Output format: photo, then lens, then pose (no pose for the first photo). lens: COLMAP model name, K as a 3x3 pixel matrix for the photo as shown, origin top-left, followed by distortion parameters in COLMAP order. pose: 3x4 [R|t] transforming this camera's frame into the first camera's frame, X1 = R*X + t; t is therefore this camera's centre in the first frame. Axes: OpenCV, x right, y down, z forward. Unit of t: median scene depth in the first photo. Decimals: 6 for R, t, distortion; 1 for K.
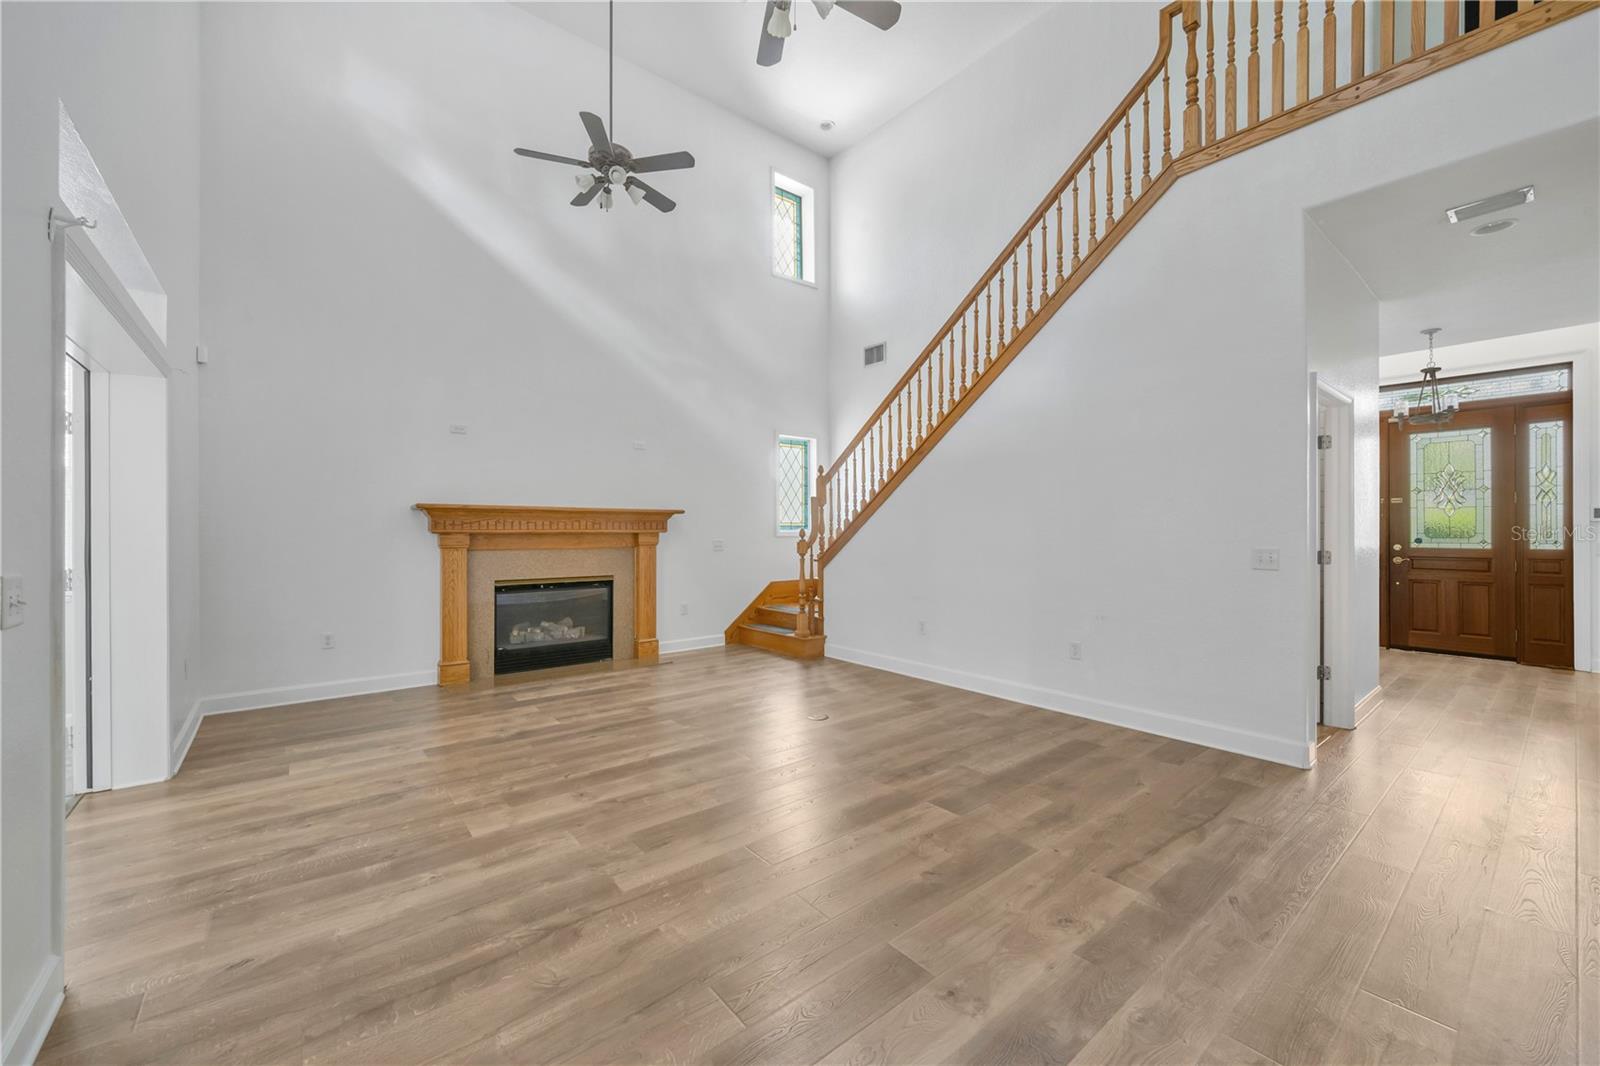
lens RADIAL K [[632.4, 0, 805.3], [0, 632.4, 532.1], [0, 0, 1]] dist [-0.000602, 0.000112]
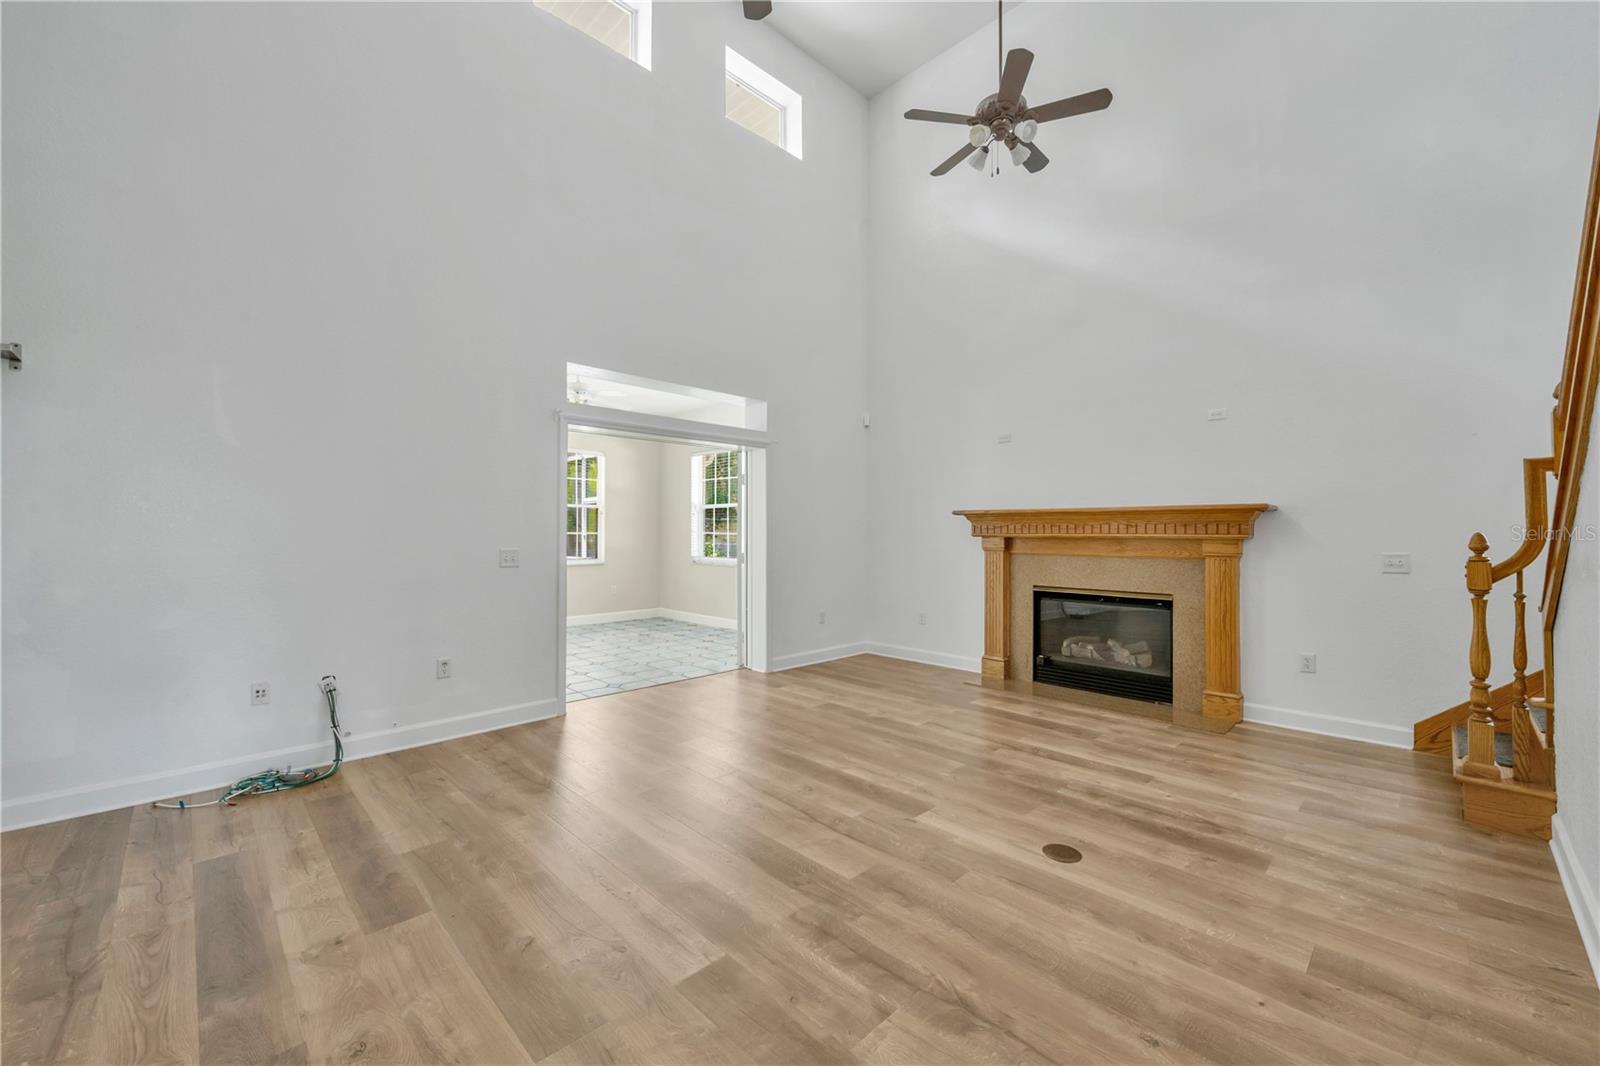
lens RADIAL K [[632.4, 0, 802.3], [0, 632.4, 530.3], [0, 0, 1]] dist [-0.000602, 0.000112]
pose [[0.089233, -0.001158, -0.996010, 0.578248], [-0.005185, 0.999985, -0.001627, -0.007453], [0.995997, 0.005310, 0.089225, 0.692094]]
